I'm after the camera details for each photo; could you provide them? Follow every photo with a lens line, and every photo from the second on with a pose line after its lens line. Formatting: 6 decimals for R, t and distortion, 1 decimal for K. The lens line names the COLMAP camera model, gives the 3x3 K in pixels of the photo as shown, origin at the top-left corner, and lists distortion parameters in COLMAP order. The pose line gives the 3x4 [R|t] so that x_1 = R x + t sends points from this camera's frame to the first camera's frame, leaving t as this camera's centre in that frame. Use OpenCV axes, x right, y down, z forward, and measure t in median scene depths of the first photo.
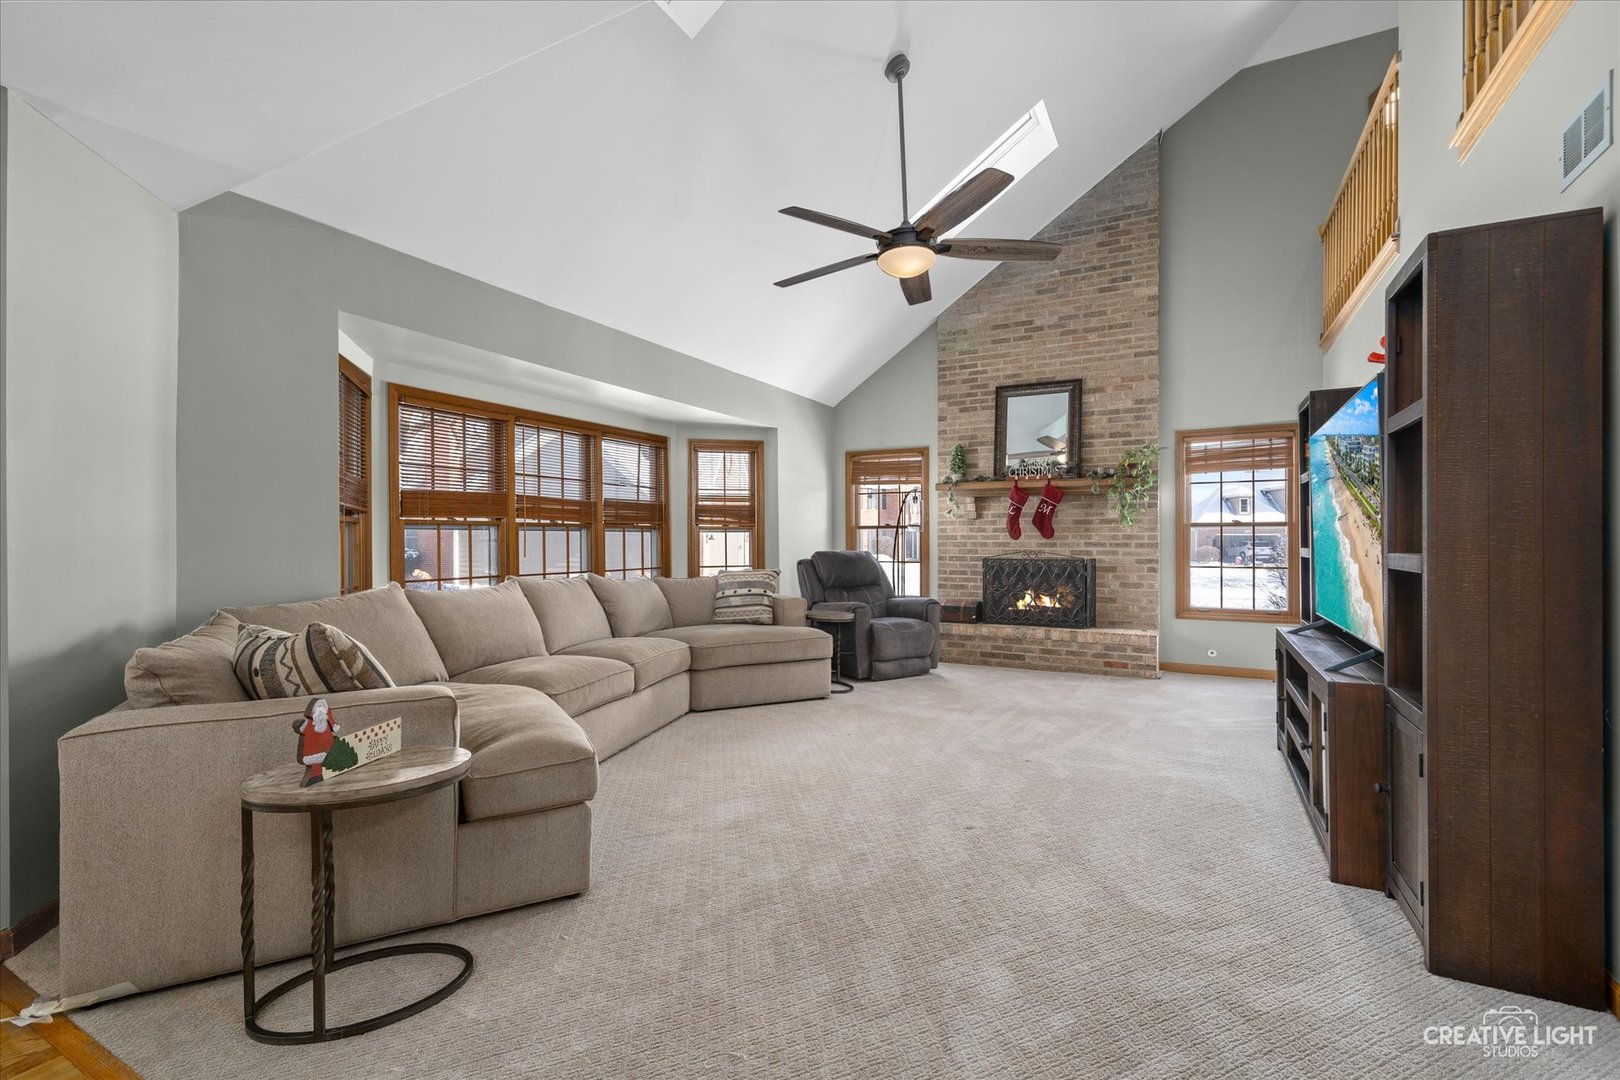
lens RADIAL K [[710.8, 0, 810.0], [0, 710.8, 540.0], [0, 0, 1]] dist [0.000280, 0.000398]
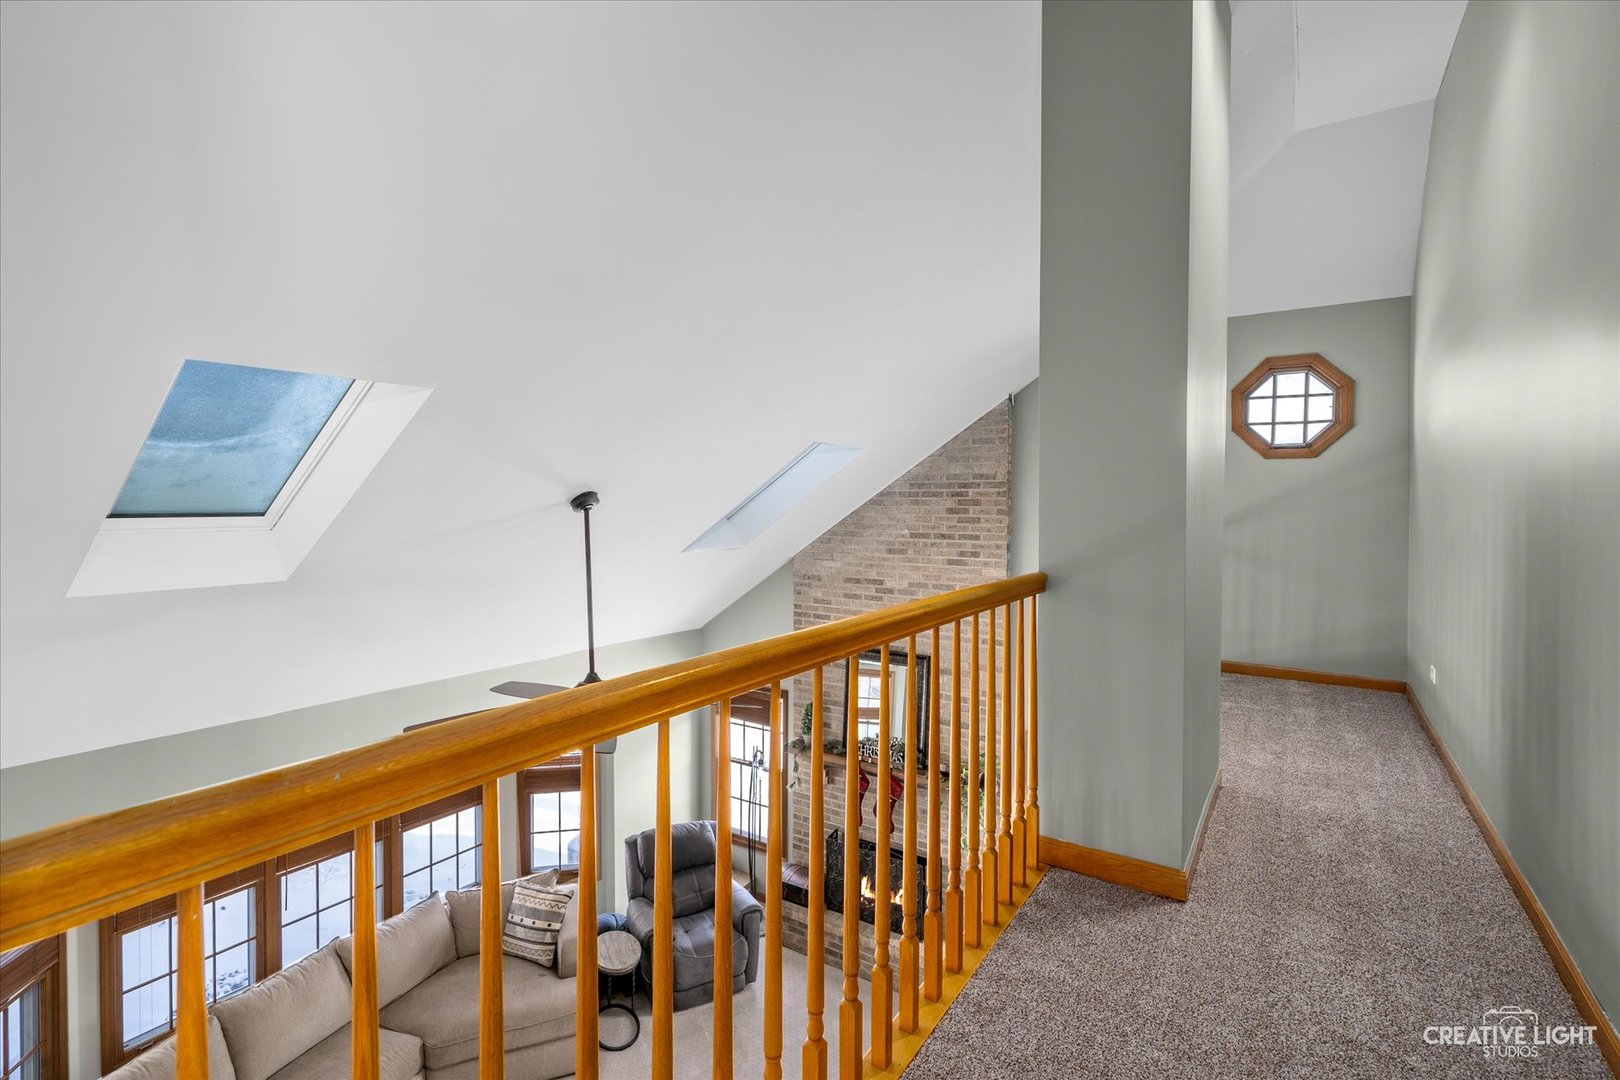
lens RADIAL K [[740.5, 0, 804.5], [0, 740.5, 516.2], [0, 0, 1]] dist [0.000581, -0.000010]
pose [[0.994801, 0.007235, -0.101583, 0.320872], [-0.004994, 0.999739, 0.022298, -0.427949], [0.101718, -0.021675, 0.994577, 0.053770]]
